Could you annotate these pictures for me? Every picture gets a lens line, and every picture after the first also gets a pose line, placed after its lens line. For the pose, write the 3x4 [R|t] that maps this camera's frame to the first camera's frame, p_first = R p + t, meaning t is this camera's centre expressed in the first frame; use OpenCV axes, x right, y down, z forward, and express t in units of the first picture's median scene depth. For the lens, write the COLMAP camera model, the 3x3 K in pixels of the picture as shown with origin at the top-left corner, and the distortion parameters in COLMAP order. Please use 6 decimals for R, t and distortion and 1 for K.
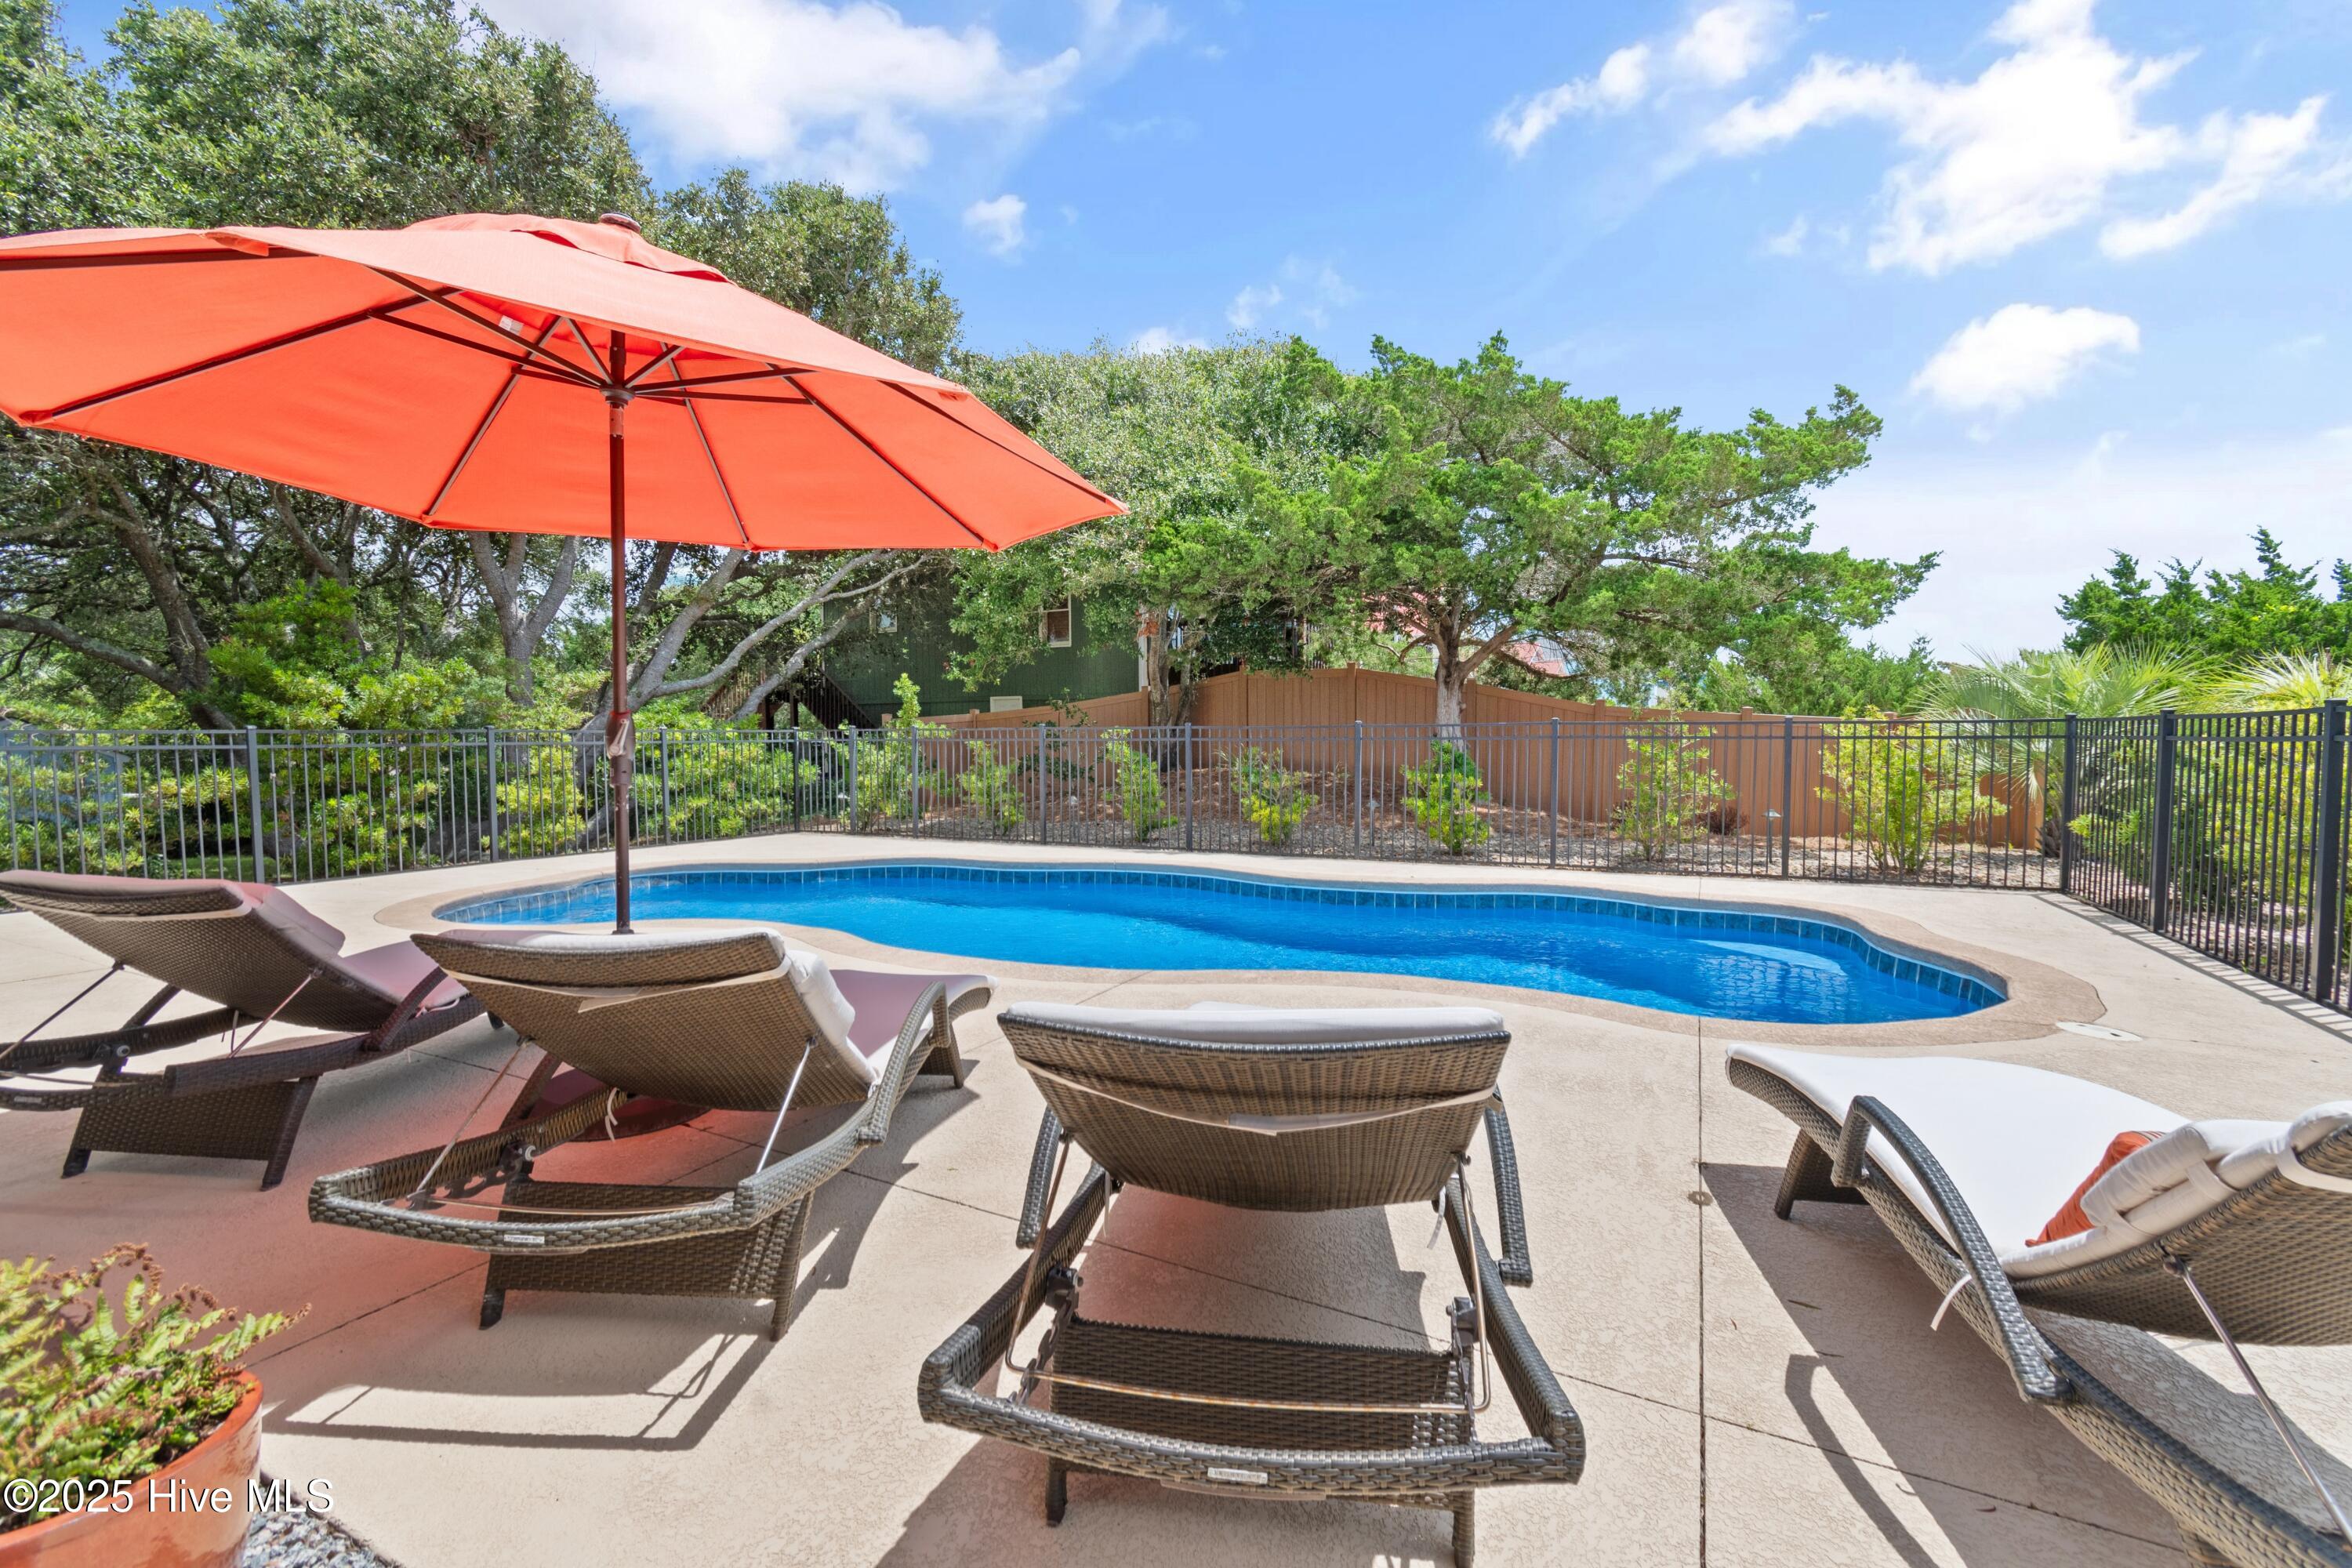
lens RADIAL K [[1045.8, 0, 1182.5], [0, 1045.8, 780.5], [0, 0, 1]] dist [0.005444, -0.002286]
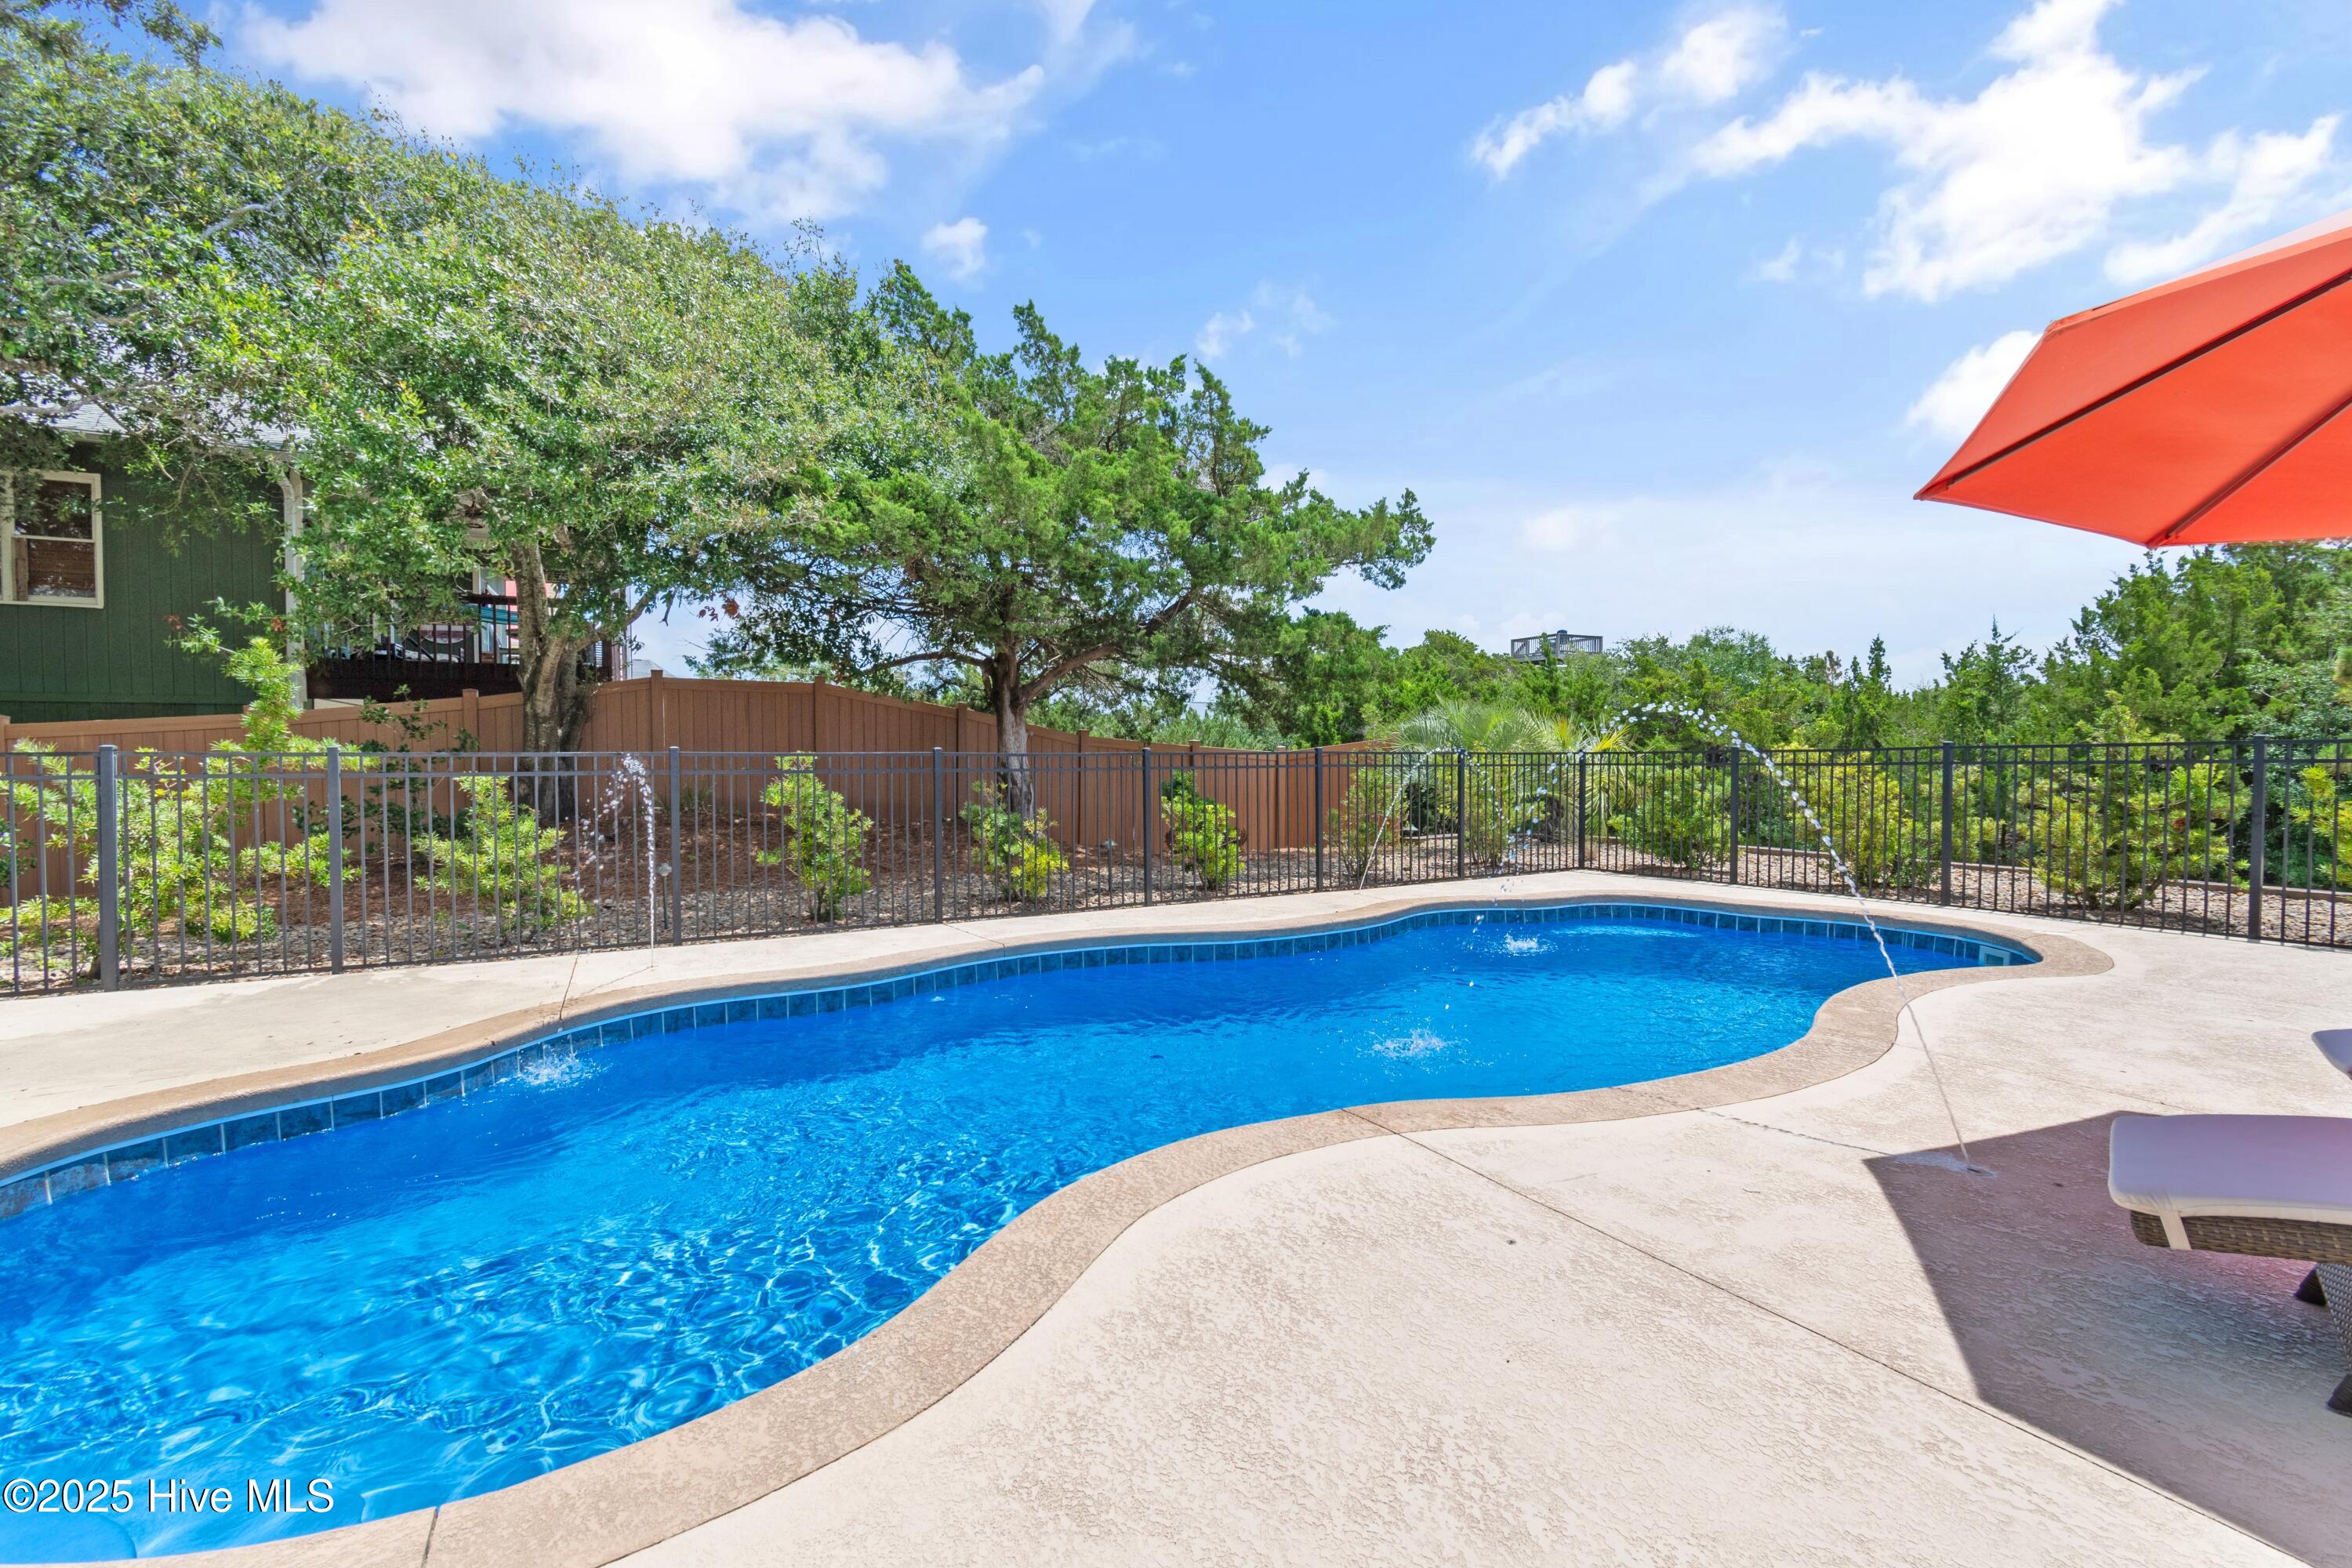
lens RADIAL K [[1045.8, 0, 1187.8], [0, 1045.8, 784.4], [0, 0, 1]] dist [0.005444, -0.002286]
pose [[0.568465, -0.016774, 0.822536, -0.477078], [0.037490, 0.999282, -0.005532, -0.017685], [-0.821853, 0.033981, 0.568686, 0.418718]]
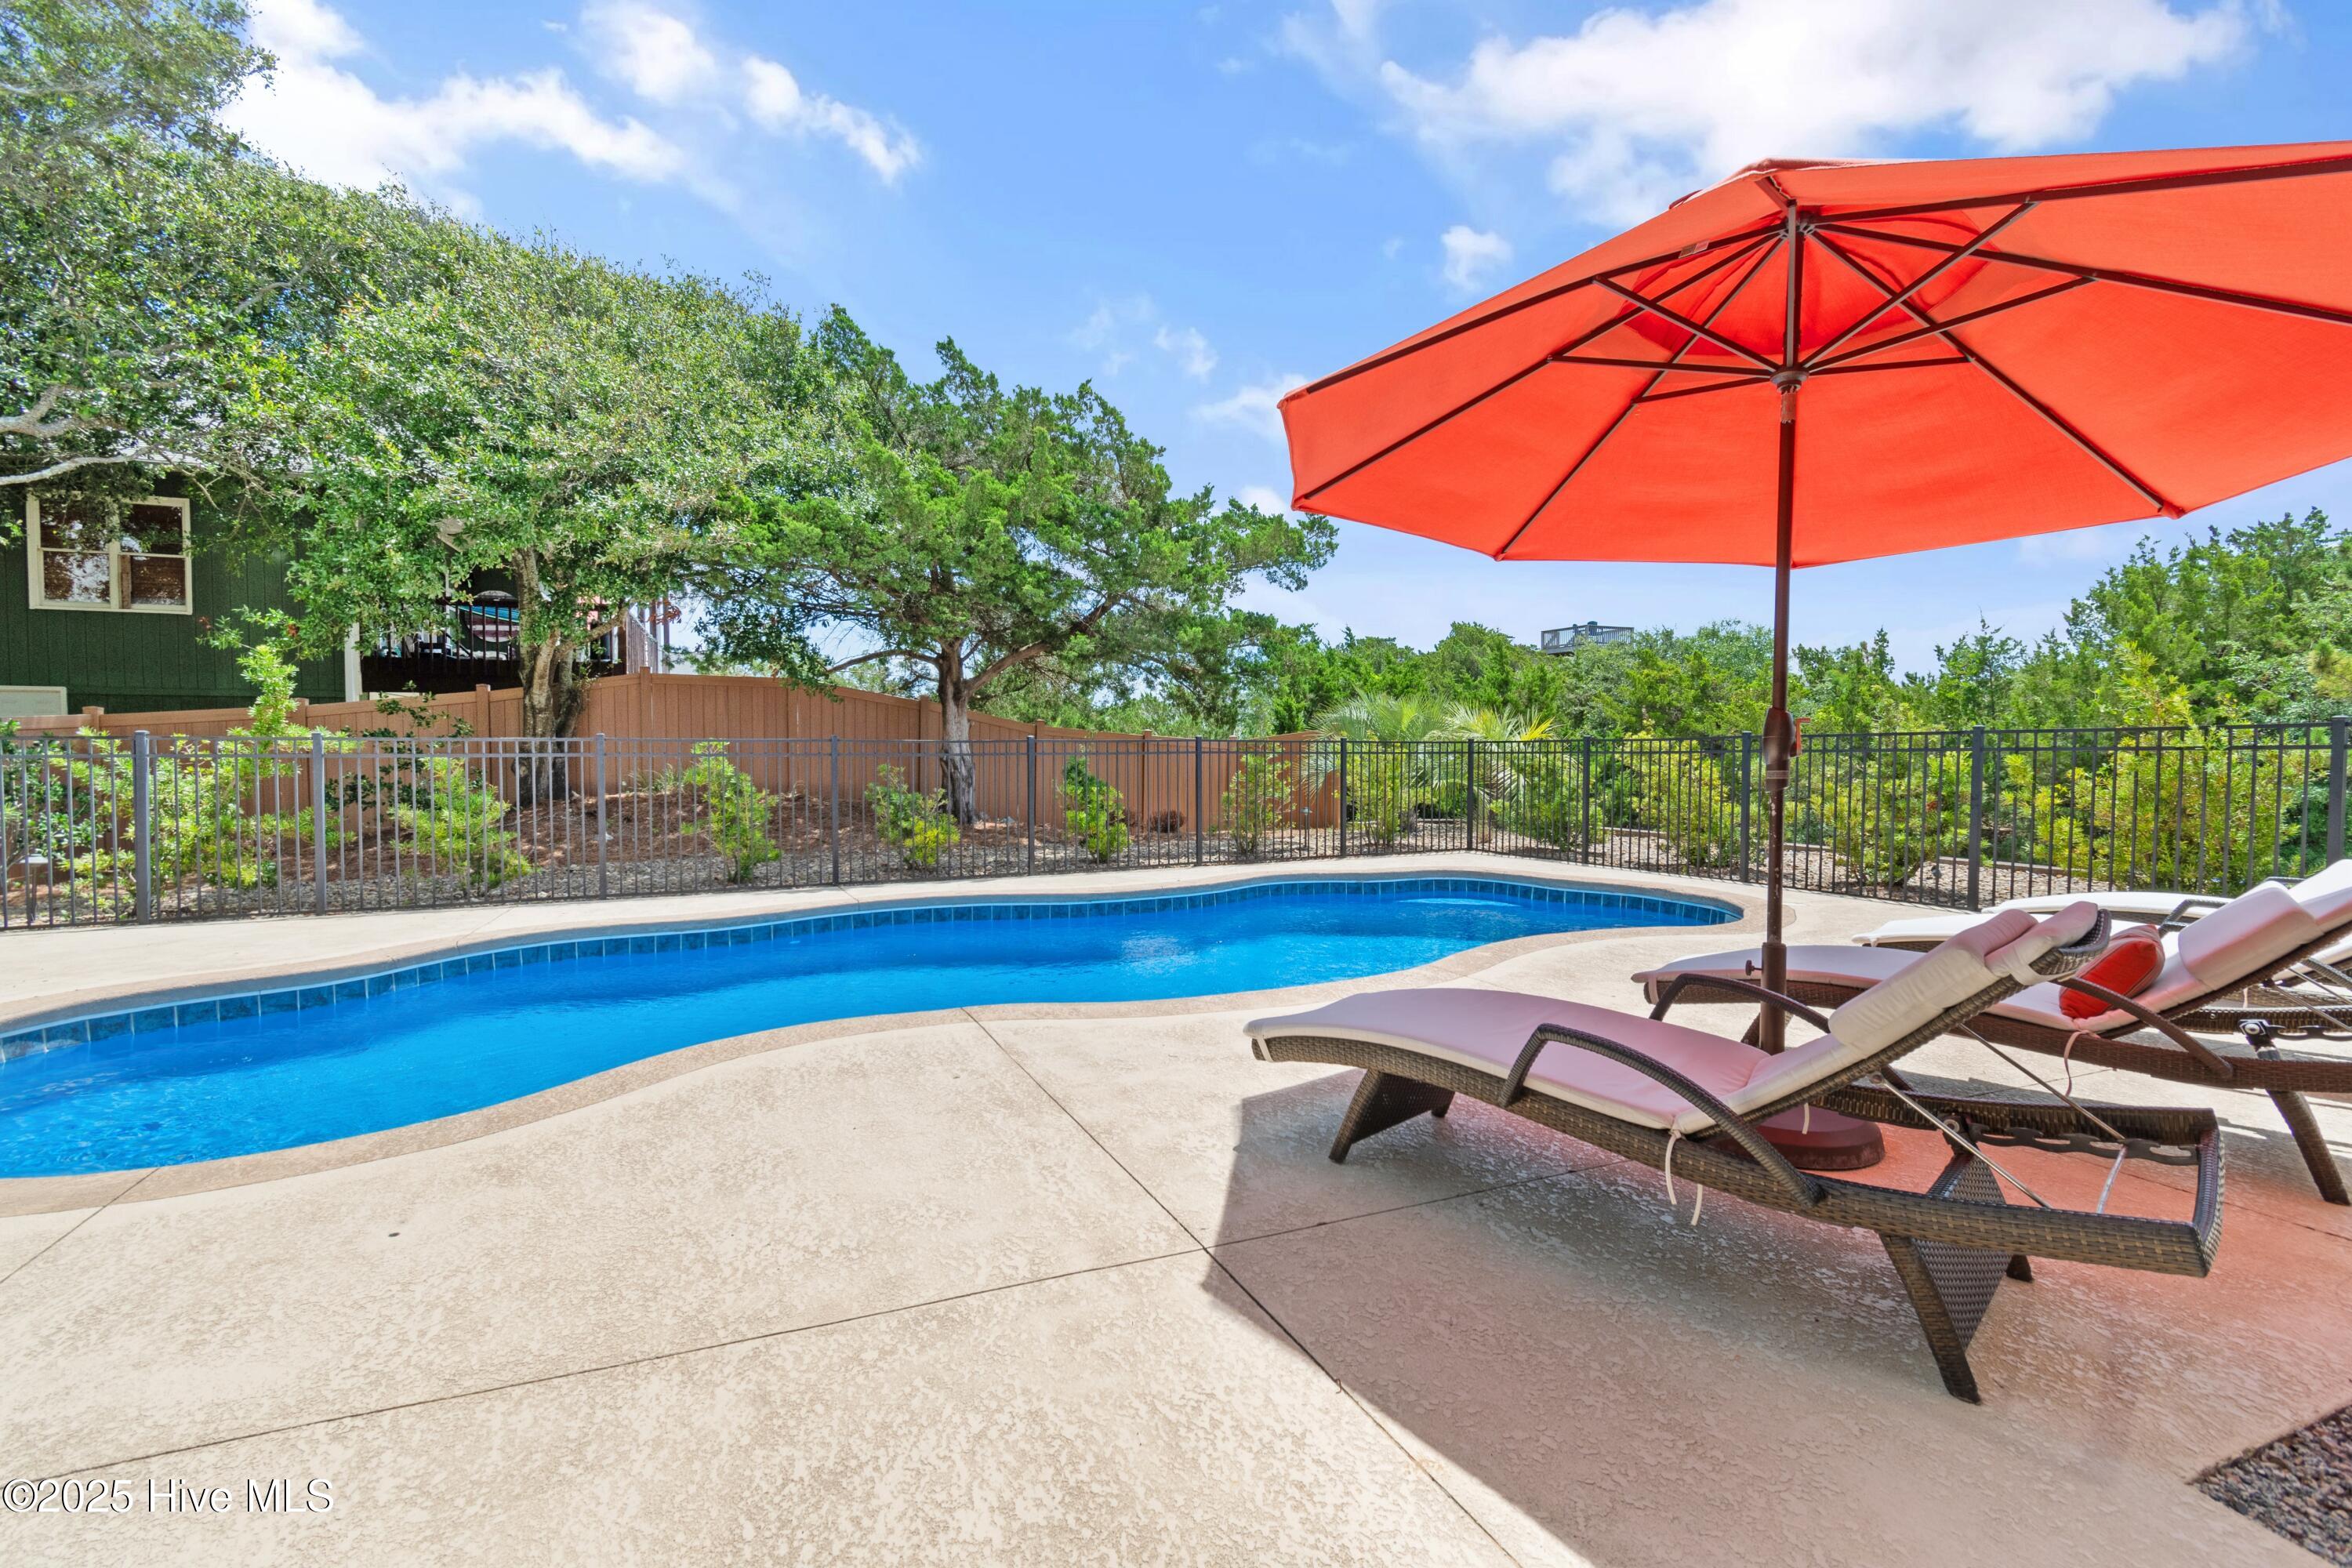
lens RADIAL K [[1045.8, 0, 1192.7], [0, 1045.8, 776.6], [0, 0, 1]] dist [0.005444, -0.002286]
pose [[0.621195, -0.014936, 0.783514, -0.459104], [0.032414, 0.999452, -0.006646, -0.005738], [-0.782986, 0.029526, 0.621339, 0.232343]]
